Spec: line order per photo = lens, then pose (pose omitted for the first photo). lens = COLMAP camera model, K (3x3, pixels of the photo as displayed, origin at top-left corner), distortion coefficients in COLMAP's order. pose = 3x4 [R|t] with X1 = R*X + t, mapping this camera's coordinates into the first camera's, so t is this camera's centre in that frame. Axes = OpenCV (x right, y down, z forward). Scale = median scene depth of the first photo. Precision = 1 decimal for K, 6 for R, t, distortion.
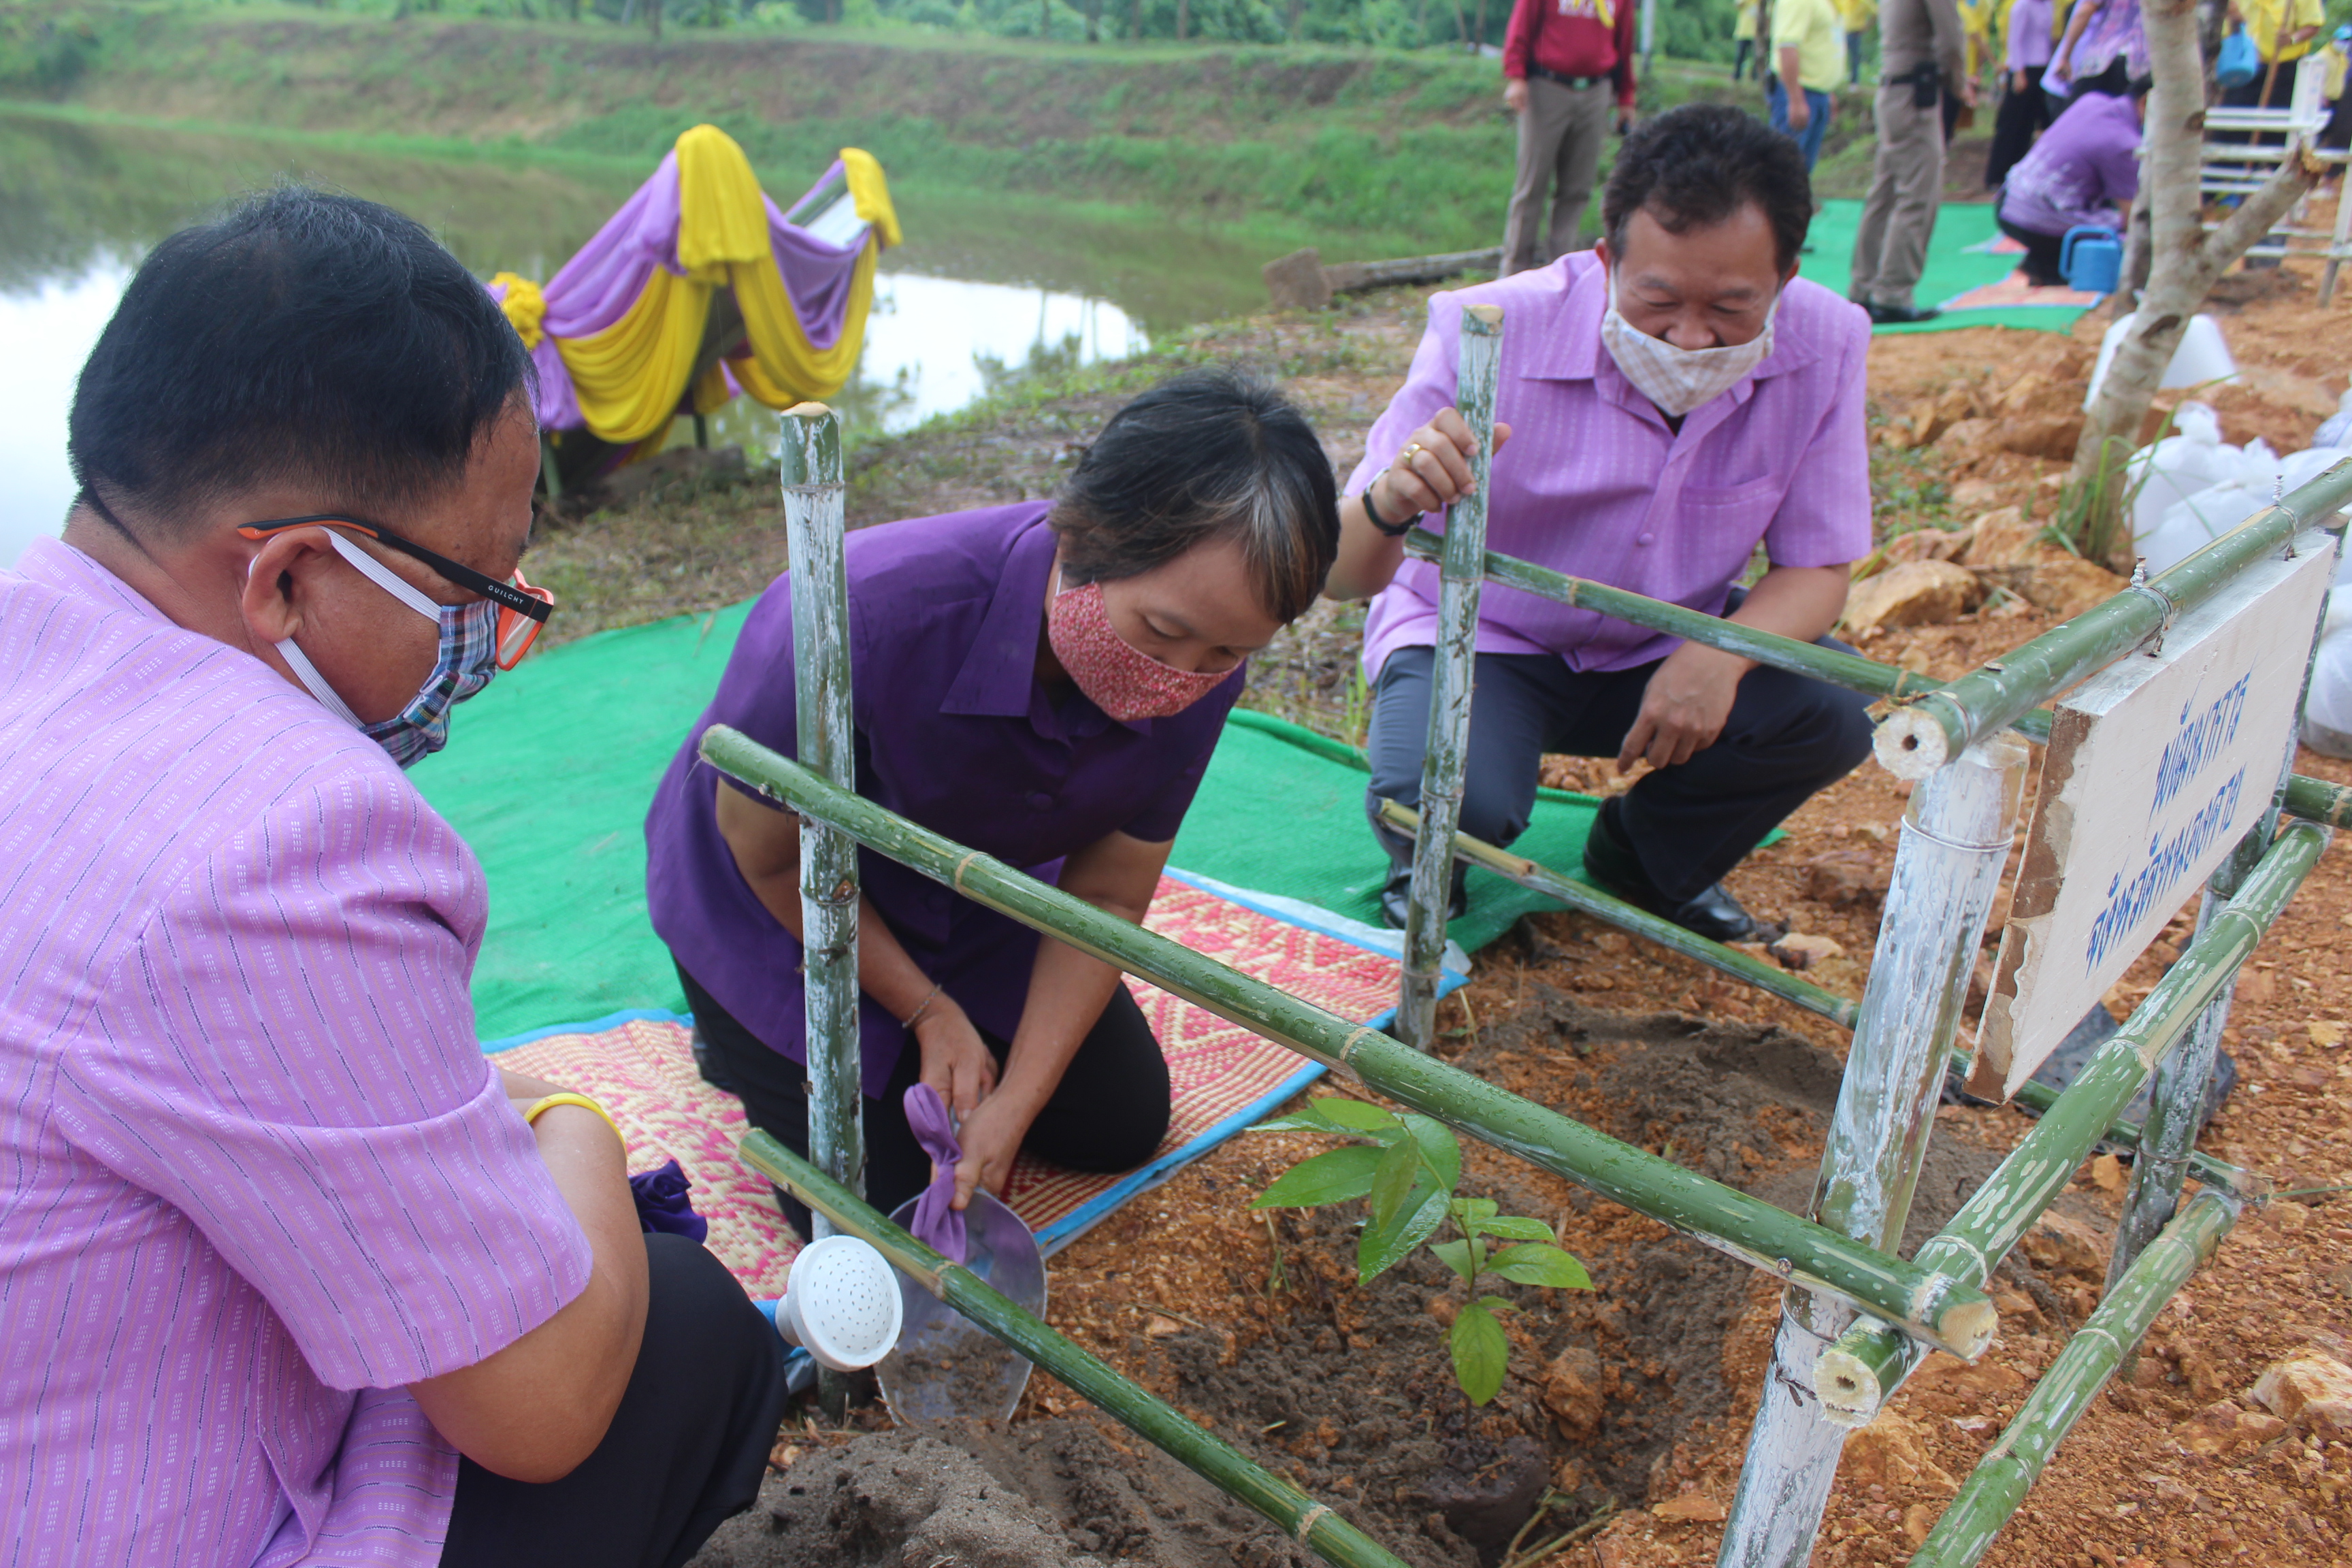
lens RADIAL K [[1926.0, 0, 1144.7], [0, 1926.0, 784.0], [0, 0, 1]] dist [-0.168076, 0.143048]
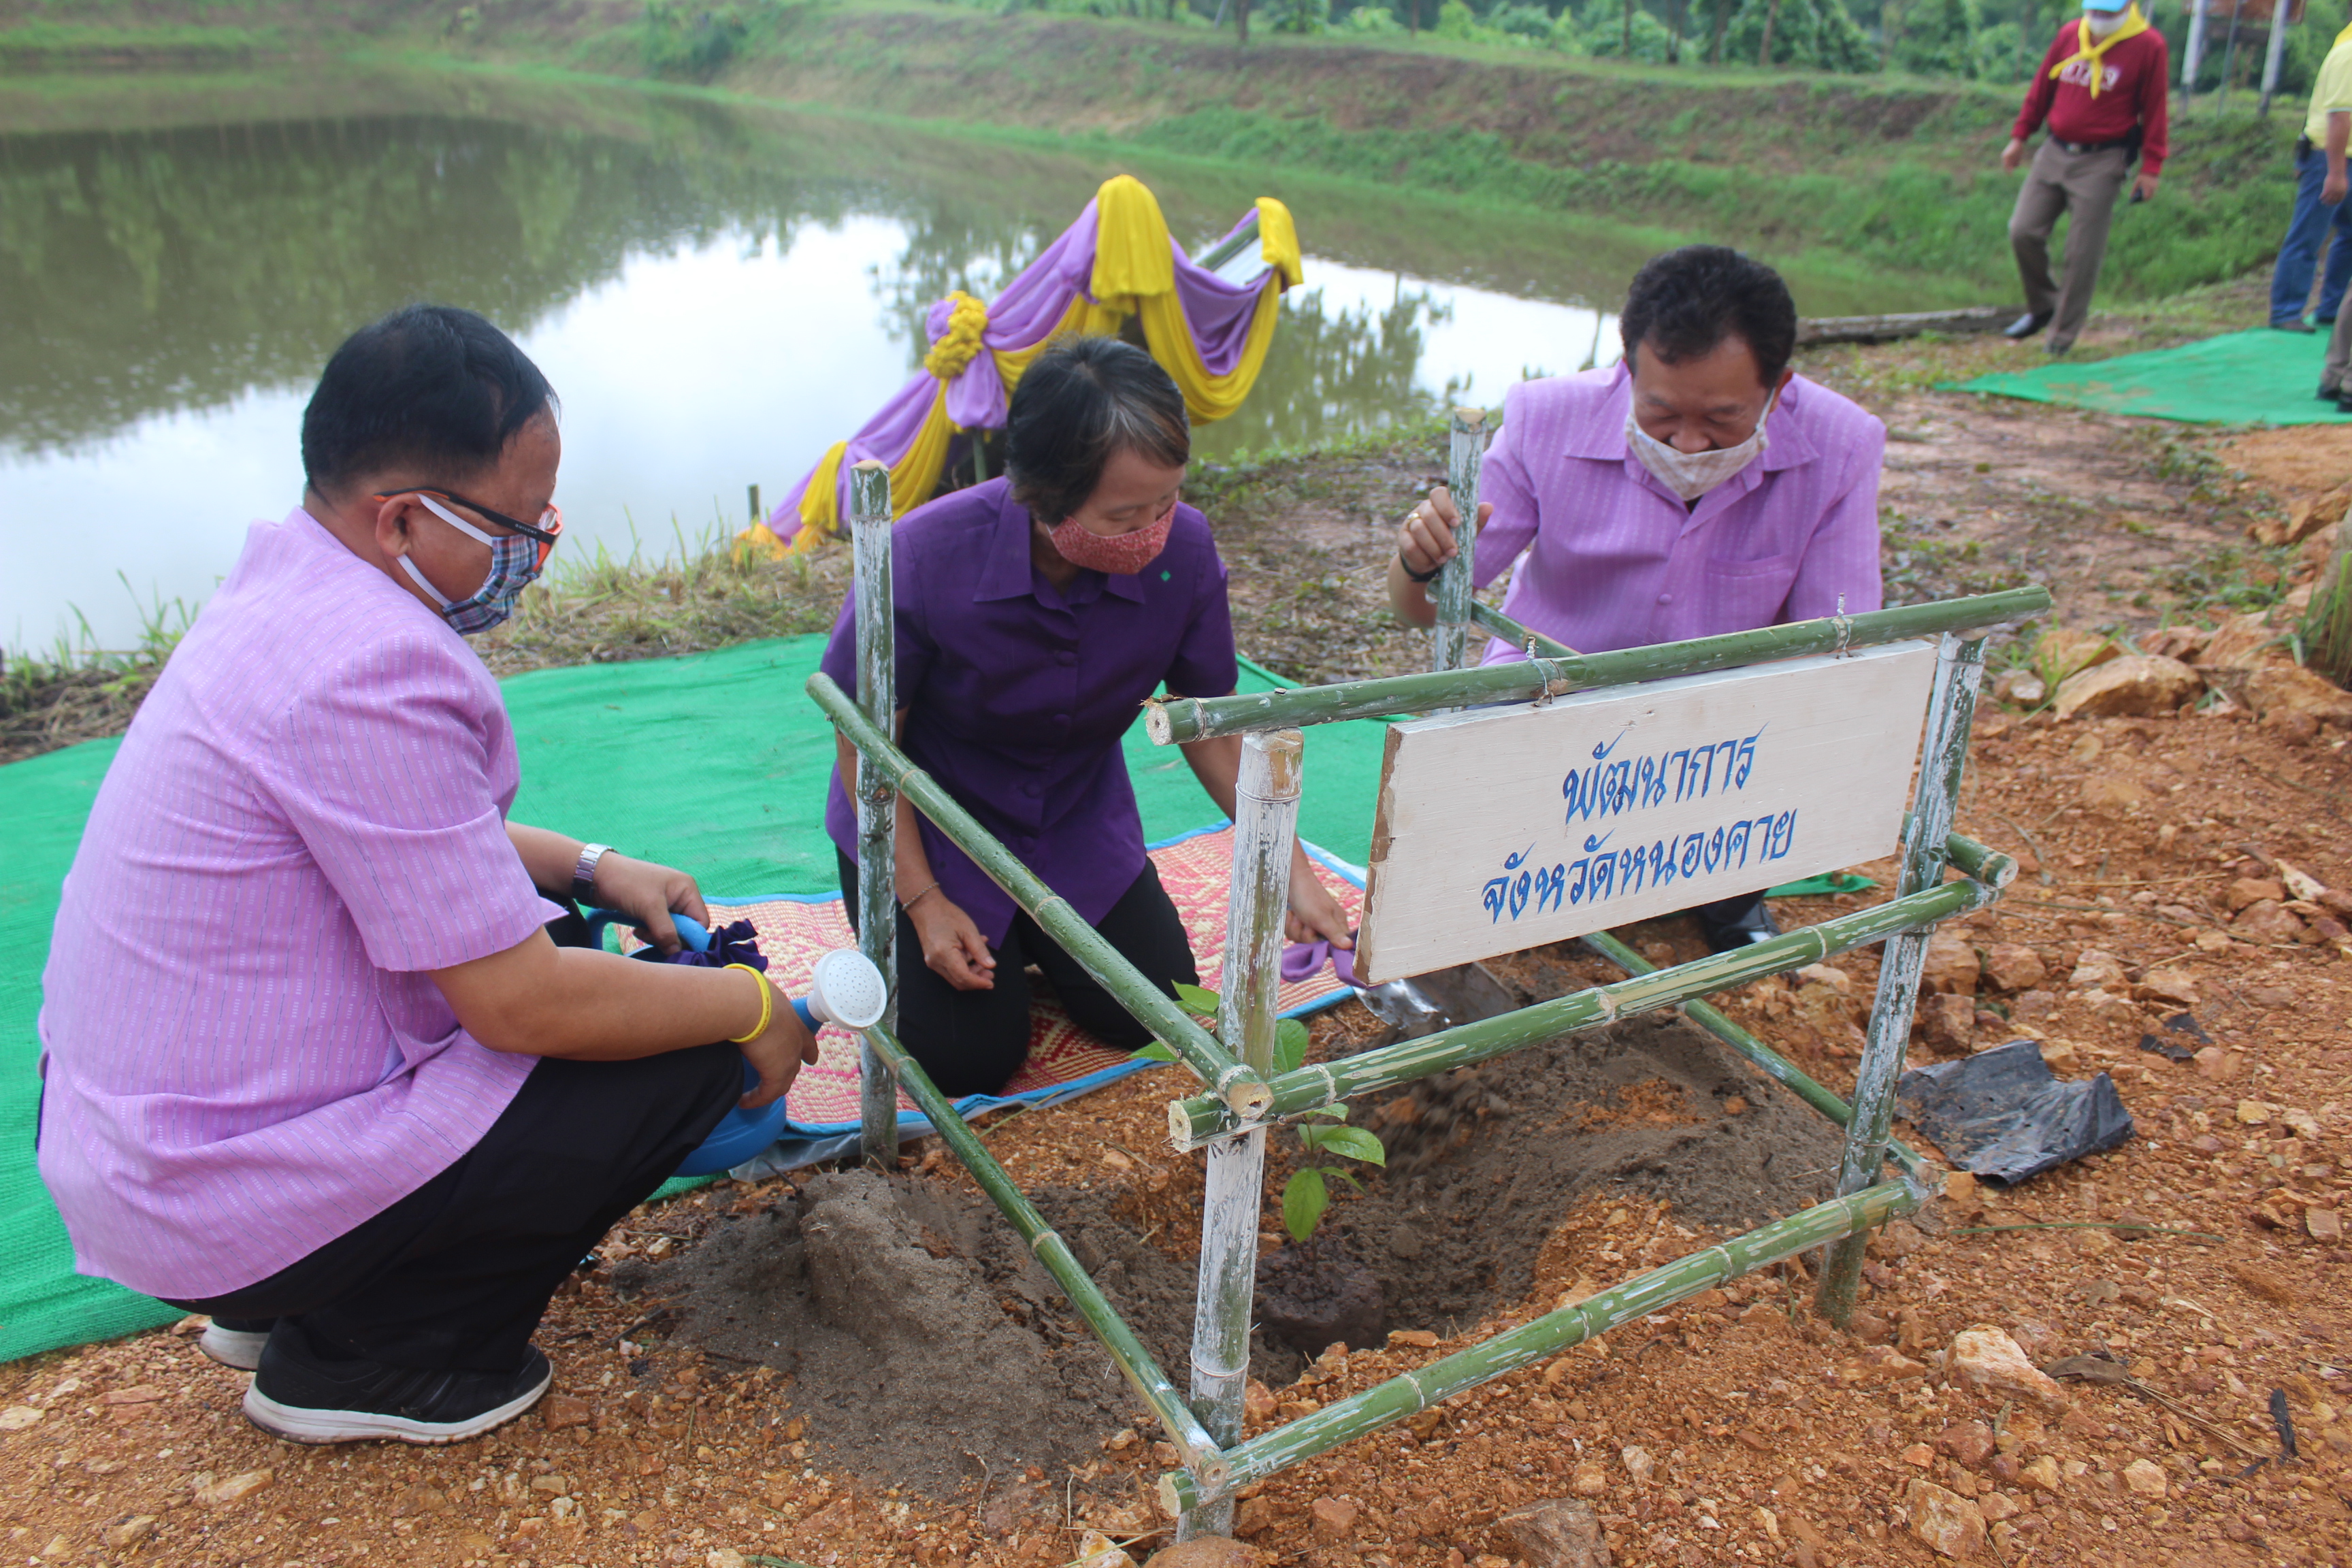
lens RADIAL K [[1936.2, 0, 1152.5], [0, 1936.2, 772.9], [0, 0, 1]] dist [-0.170778, 0.151143]
pose [[0.957389, 0.113129, -0.265722, 0.111885], [-0.115492, 0.993285, 0.006770, 0.001541], [0.264704, 0.024208, 0.964026, -0.092451]]
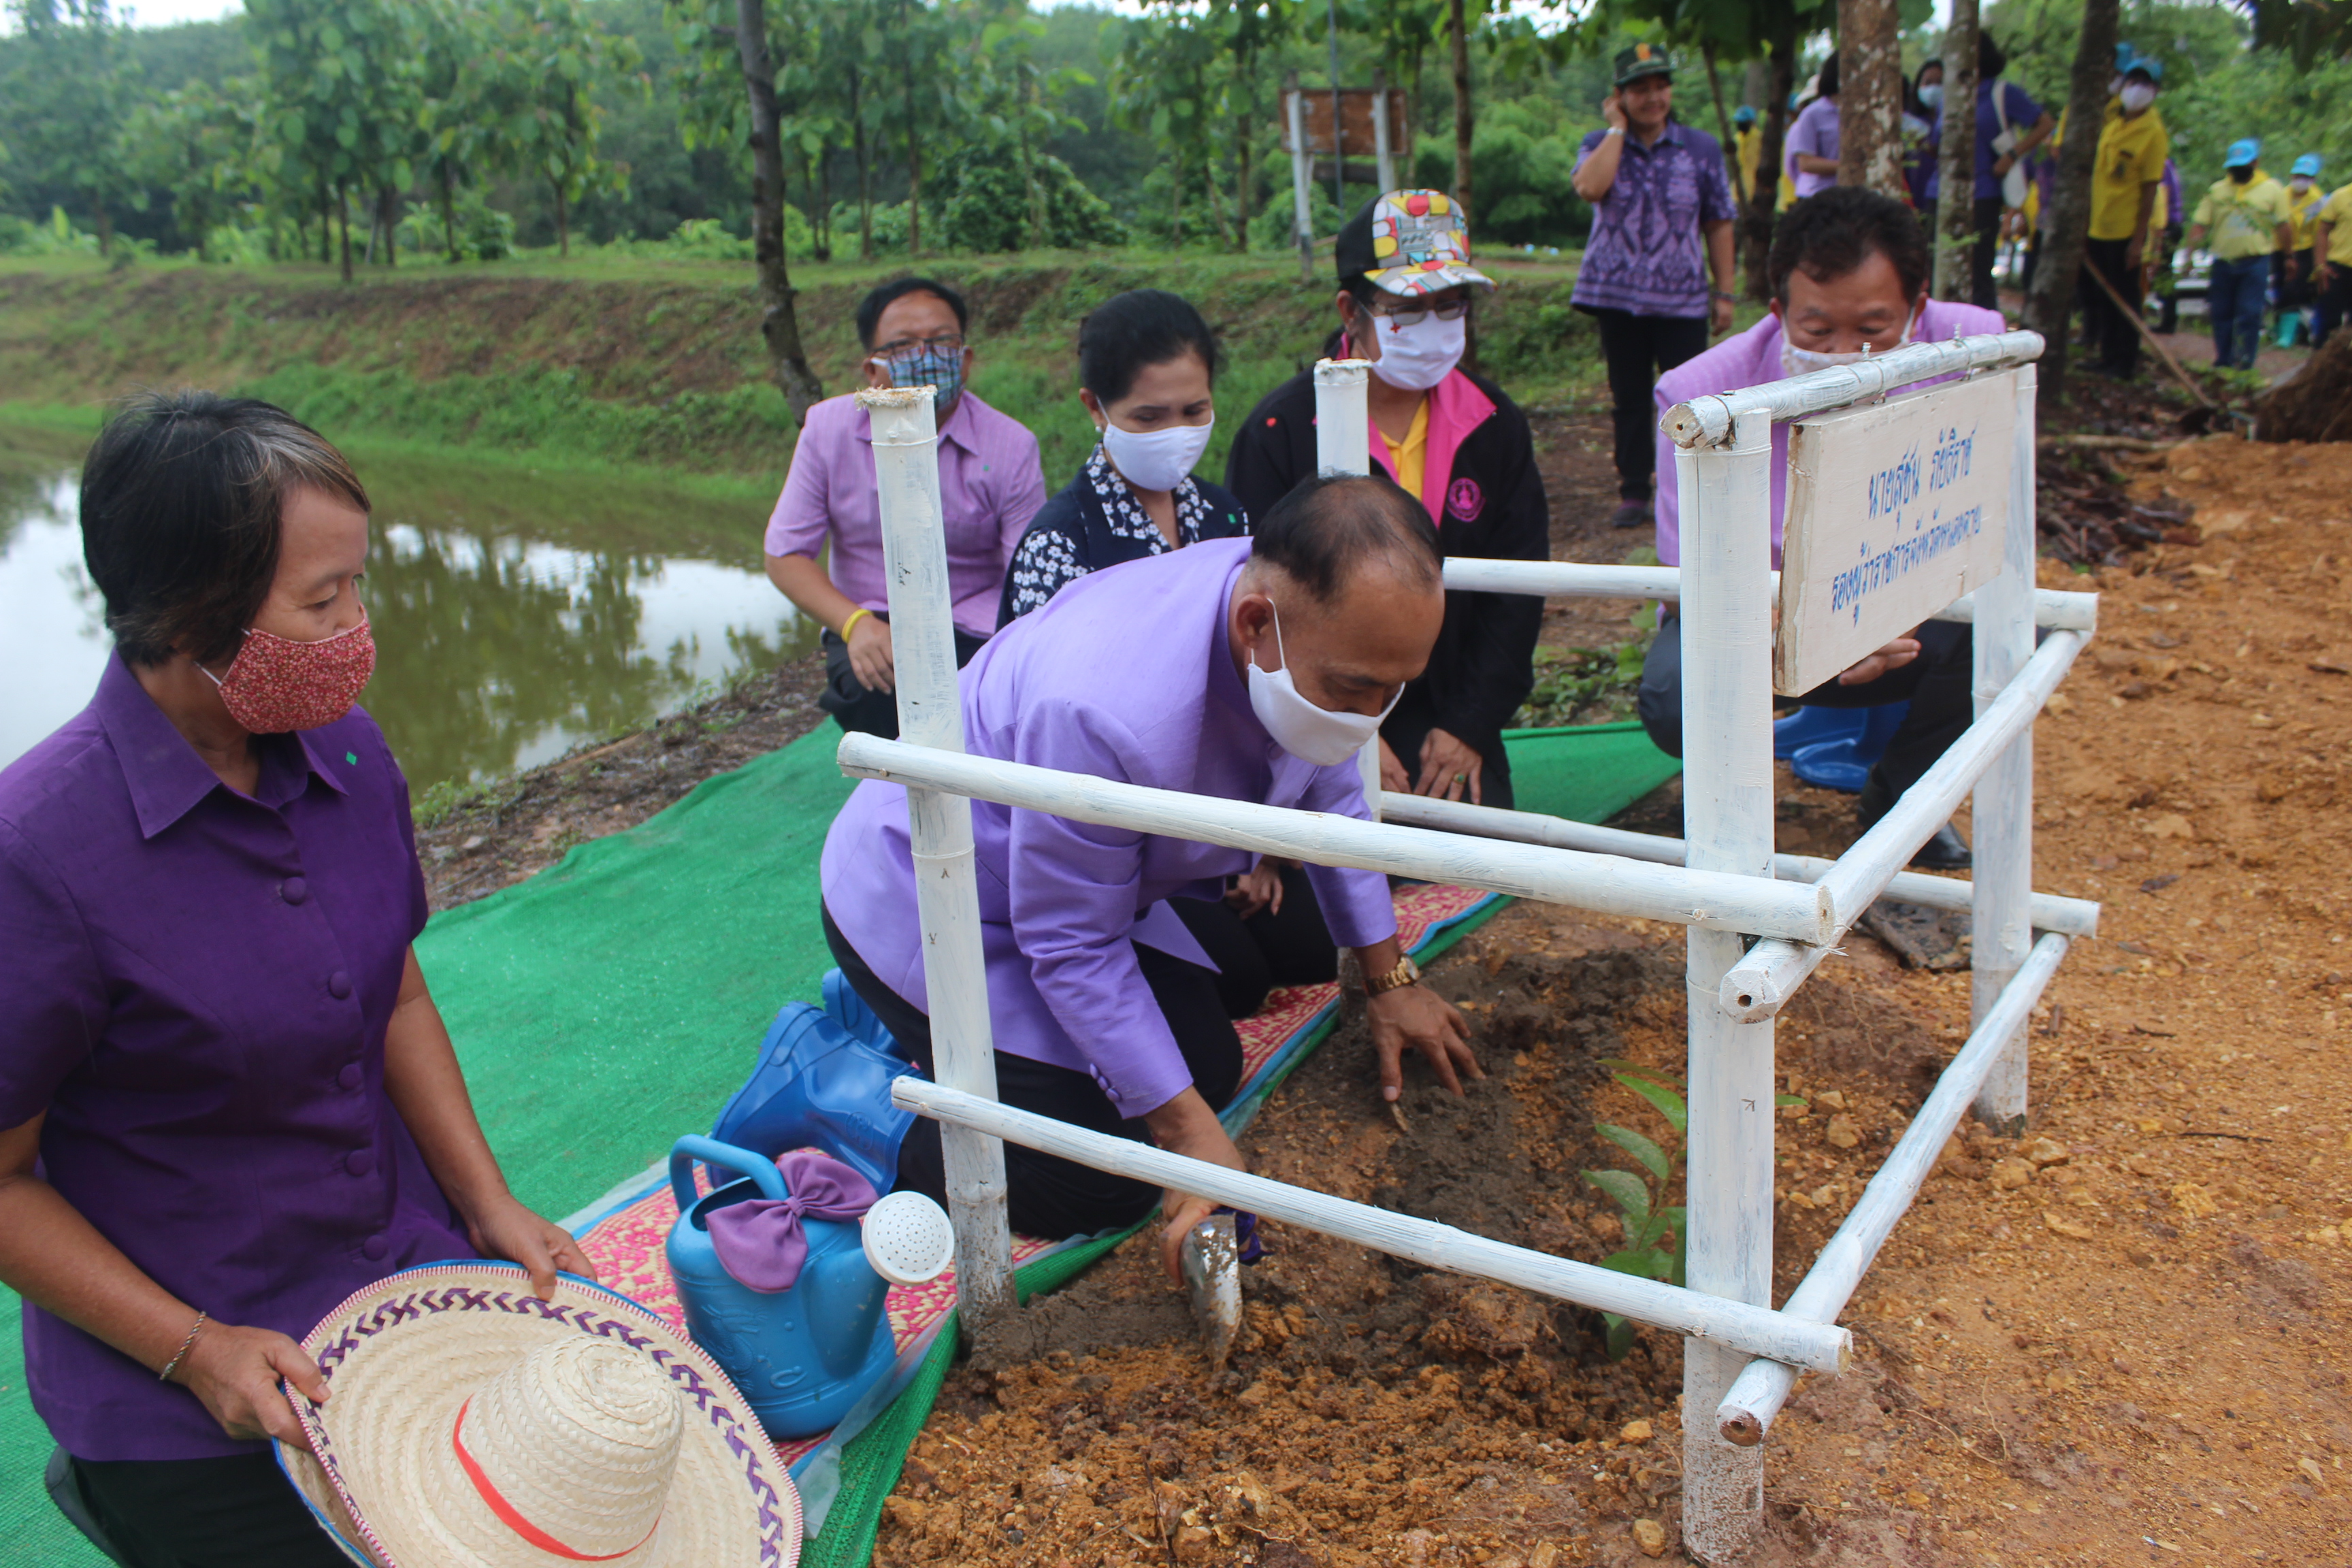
lens RADIAL K [[1923.5, 0, 1154.4], [0, 1923.5, 775.4], [0, 0, 1]] dist [-0.165605, 0.138902]
pose [[0.998352, -0.037136, -0.043751, 1.047265], [0.032737, 0.994716, -0.097311, -0.596838], [0.047133, 0.095718, 0.994292, 1.440915]]
